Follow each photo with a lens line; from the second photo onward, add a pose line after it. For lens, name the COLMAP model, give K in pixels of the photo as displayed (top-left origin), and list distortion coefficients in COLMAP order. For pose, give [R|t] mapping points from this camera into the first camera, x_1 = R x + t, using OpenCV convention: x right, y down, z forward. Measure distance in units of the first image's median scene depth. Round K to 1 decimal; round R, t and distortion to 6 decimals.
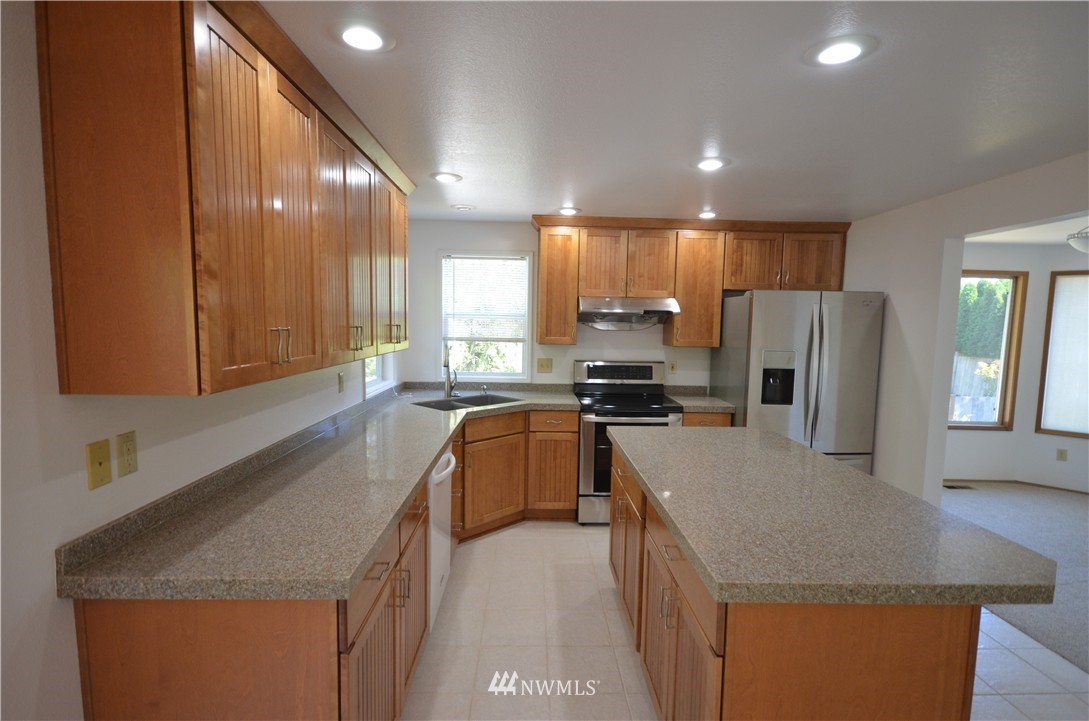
lens RADIAL K [[531.4, 0, 543.4], [0, 531.4, 370.0], [0, 0, 1]] dist [0.011675, -0.003074]
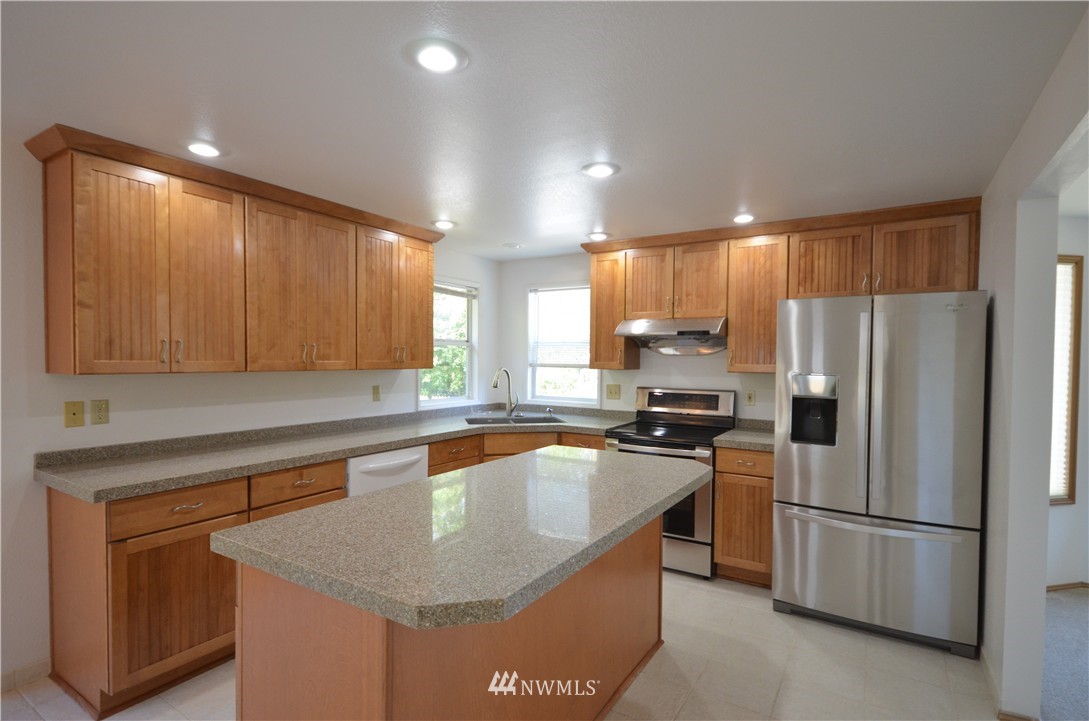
lens RADIAL K [[531.4, 0, 543.3], [0, 531.4, 369.7], [0, 0, 1]] dist [0.011675, -0.003074]
pose [[0.833340, 0.002946, -0.552752, 0.481279], [-0.046005, 0.996886, -0.064045, 0.021915], [0.550842, 0.078801, 0.830881, 0.114281]]
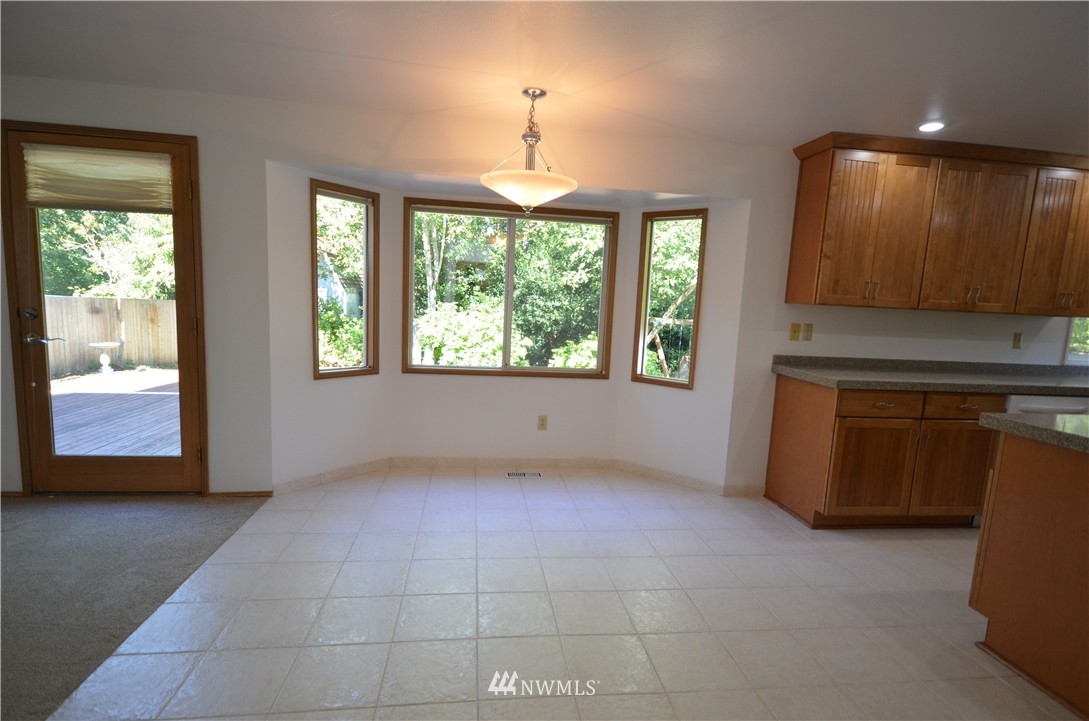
lens RADIAL K [[531.4, 0, 542.3], [0, 531.4, 369.8], [0, 0, 1]] dist [0.011675, -0.003074]
pose [[0.109092, 0.122022, -0.986514, 0.549145], [-0.138634, 0.984605, 0.106456, 0.081777], [0.984317, 0.125151, 0.124329, -0.182108]]
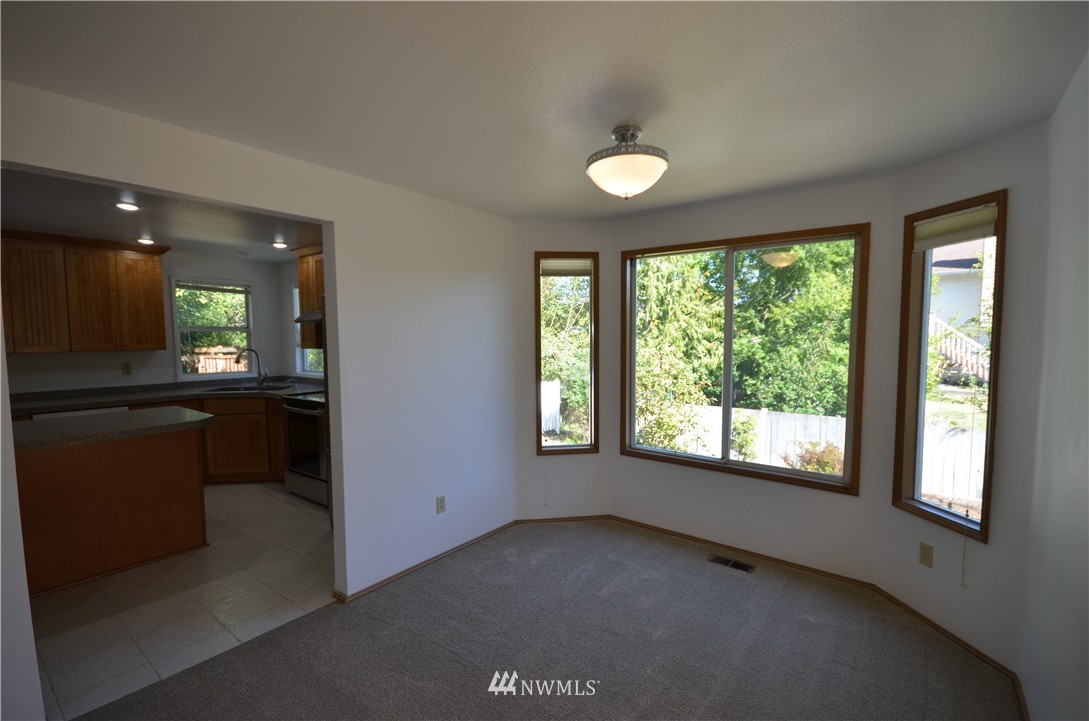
lens RADIAL K [[478.3, 0, 547.1], [0, 478.3, 369.2], [0, 0, 1]] dist [-0.010616, -0.000511]
pose [[0.779857, 0.021190, -0.625598, 1.187735], [-0.038375, 0.999165, -0.013993, -0.004760], [0.624780, 0.034920, 0.780020, 0.479460]]
